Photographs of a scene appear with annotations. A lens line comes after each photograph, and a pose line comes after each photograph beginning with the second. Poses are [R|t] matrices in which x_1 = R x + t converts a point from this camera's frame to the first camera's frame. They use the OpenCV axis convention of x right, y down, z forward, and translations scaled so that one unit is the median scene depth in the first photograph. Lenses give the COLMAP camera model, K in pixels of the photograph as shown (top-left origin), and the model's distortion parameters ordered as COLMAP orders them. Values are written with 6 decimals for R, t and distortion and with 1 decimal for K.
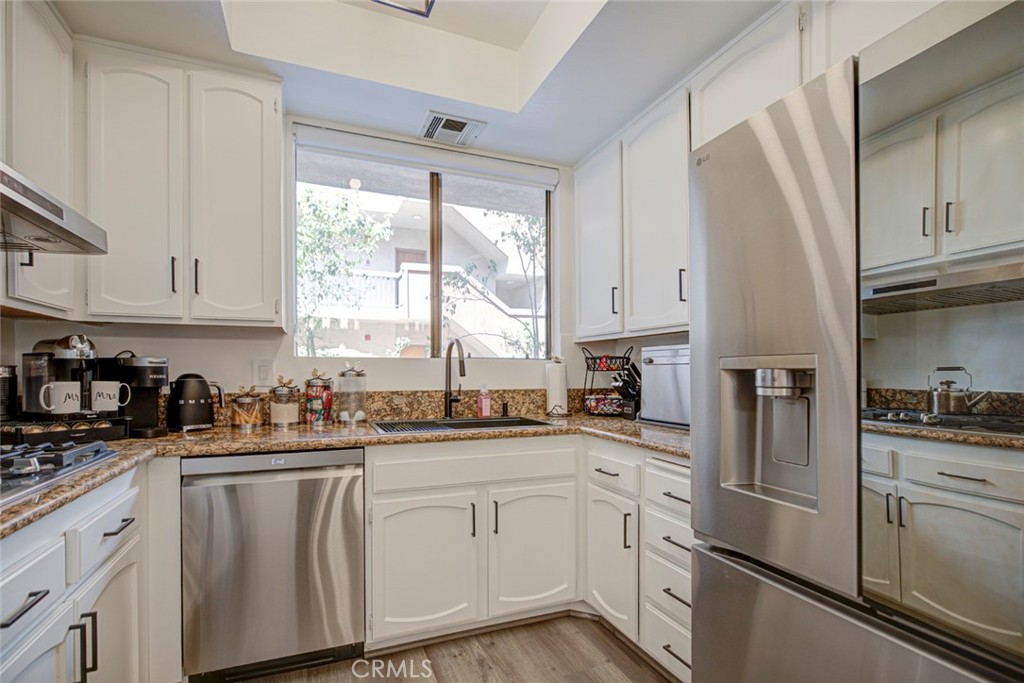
lens RADIAL K [[477.8, 0, 509.3], [0, 477.8, 373.4], [0, 0, 1]] dist [0.005871, 0.000152]
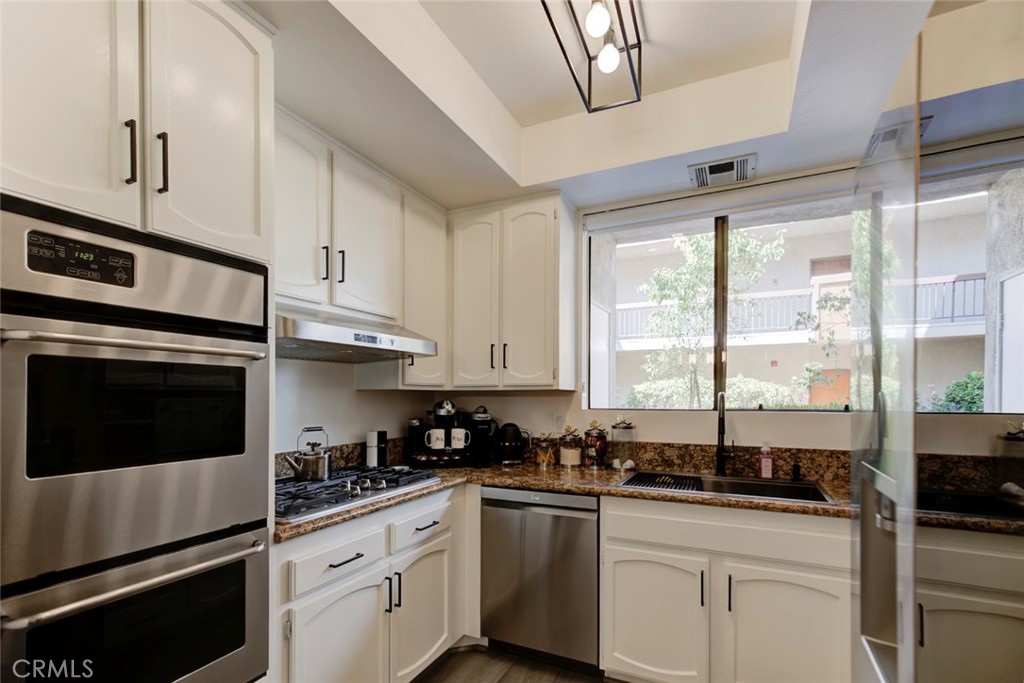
lens RADIAL K [[477.8, 0, 517.0], [0, 477.8, 396.0], [0, 0, 1]] dist [0.005871, 0.000152]
pose [[0.679226, 0.001022, -0.733928, 0.345488], [-0.003297, 0.999993, -0.001659, -0.071385], [0.733921, 0.003547, 0.679225, 0.065315]]
